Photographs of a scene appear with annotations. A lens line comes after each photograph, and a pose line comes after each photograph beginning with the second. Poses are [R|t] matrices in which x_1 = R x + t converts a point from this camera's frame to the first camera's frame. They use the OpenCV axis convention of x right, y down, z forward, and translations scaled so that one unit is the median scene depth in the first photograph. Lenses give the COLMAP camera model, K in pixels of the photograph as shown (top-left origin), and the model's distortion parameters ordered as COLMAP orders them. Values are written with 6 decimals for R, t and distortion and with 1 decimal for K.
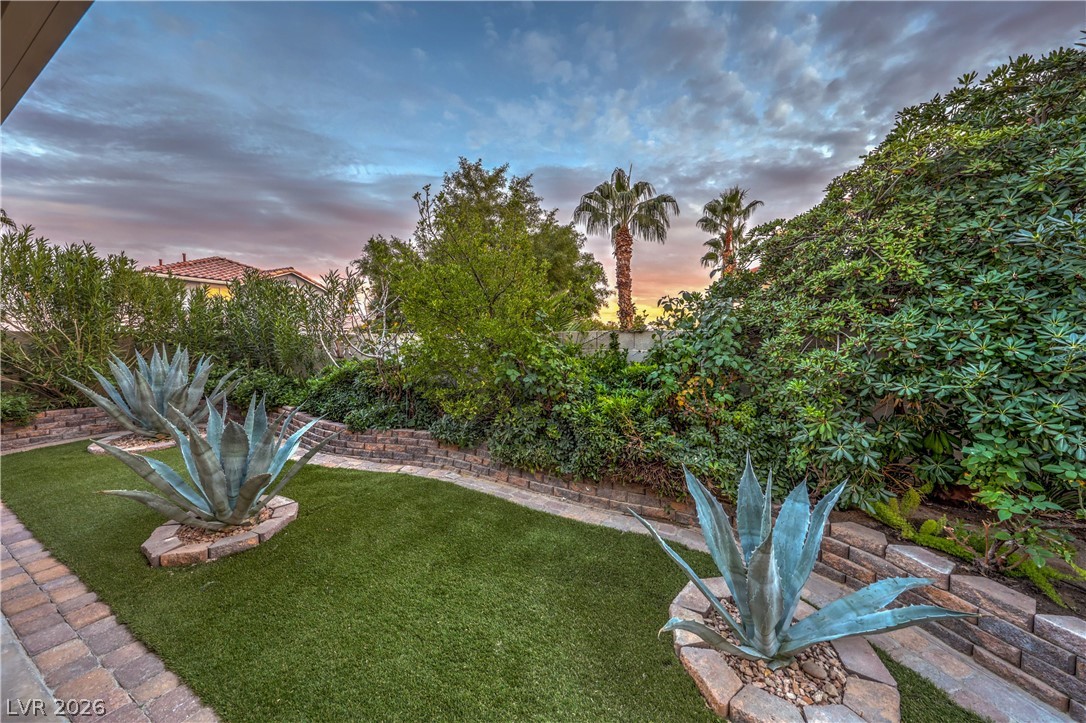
lens RADIAL K [[365.2, 0, 541.9], [0, 365.2, 355.6], [0, 0, 1]] dist [0.001674, 0.000039]
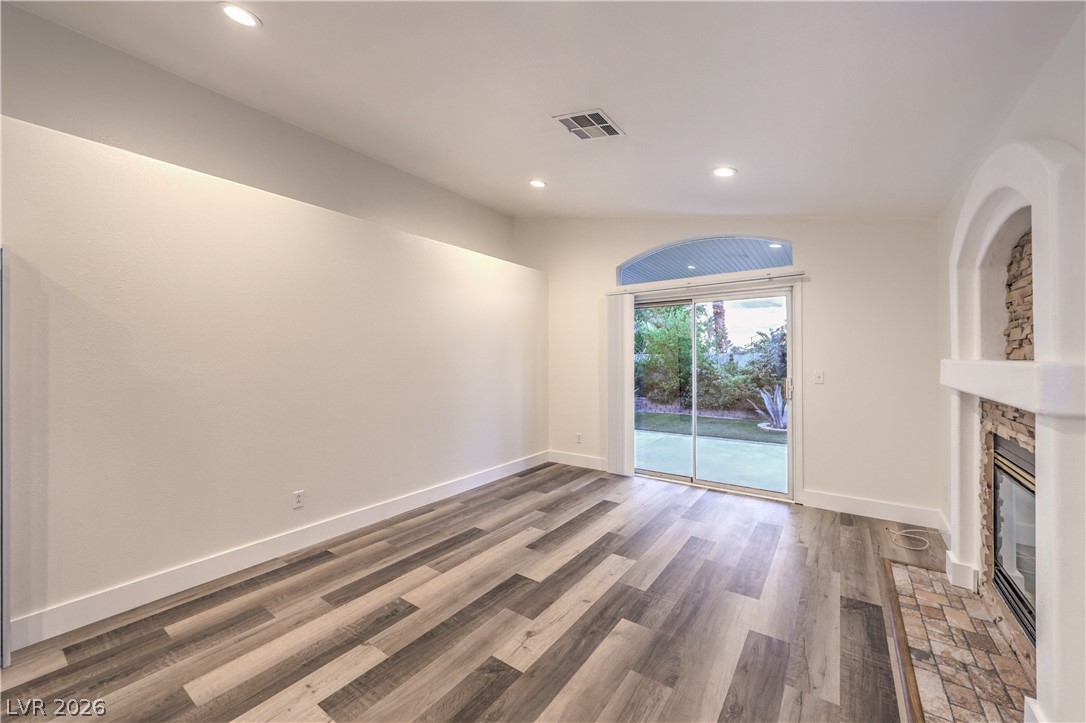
lens RADIAL K [[417.2, 0, 539.8], [0, 417.2, 356.4], [0, 0, 1]] dist [0.000932, 0.000054]
pose [[0.989230, -0.004498, -0.146297, -0.689223], [-0.001963, 0.999030, -0.043990, 0.077911], [0.146353, 0.043803, 0.988262, -2.009492]]
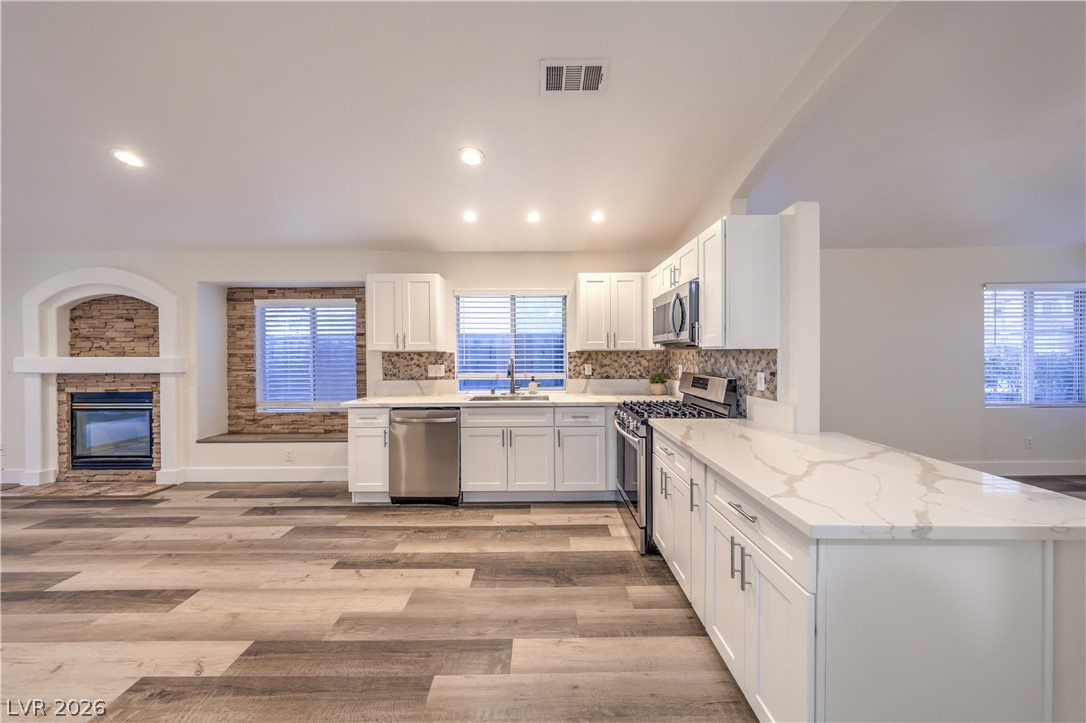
lens RADIAL K [[353.7, 0, 540.1], [0, 353.7, 356.0], [0, 0, 1]] dist [0.004048, 0.000057]
pose [[-0.458915, -0.008601, 0.888439, -1.703481], [0.039087, 0.998790, 0.029859, 0.074144], [-0.887620, 0.048429, -0.458023, -2.045580]]
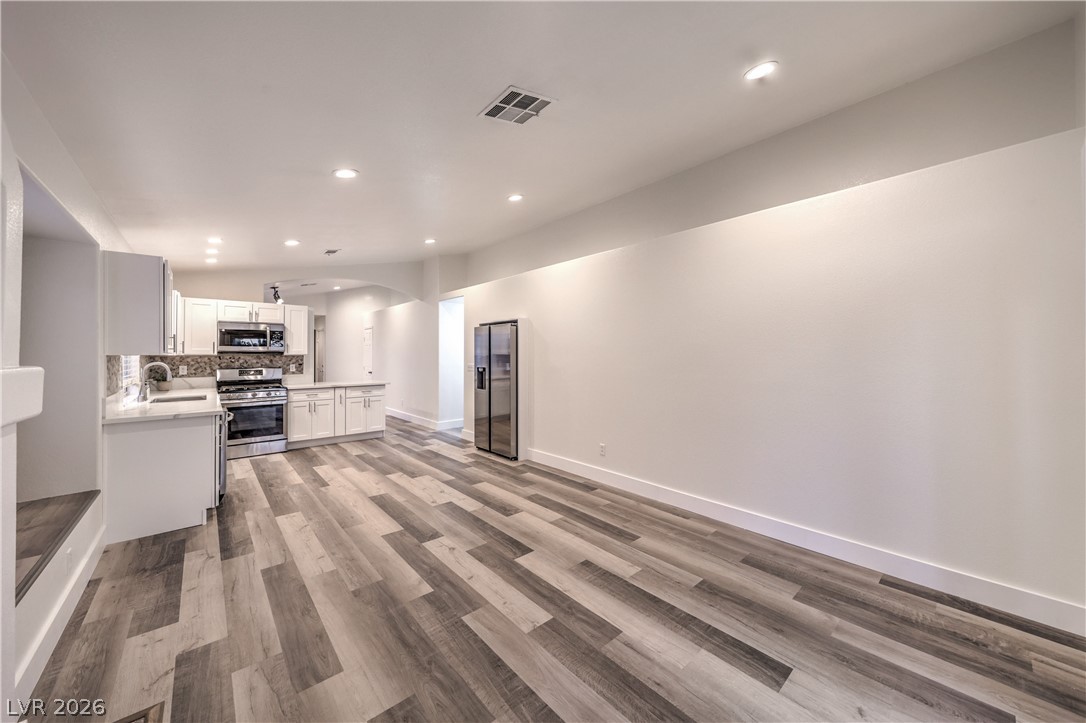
lens RADIAL K [[392.0, 0, 550.3], [0, 392.0, 354.2], [0, 0, 1]] dist [-0.000744, 0.000081]
pose [[-0.356056, -0.003048, -0.934460, -0.128056], [-0.035196, 0.999329, 0.010151, 0.032773], [0.933801, 0.036504, -0.355925, -0.981392]]
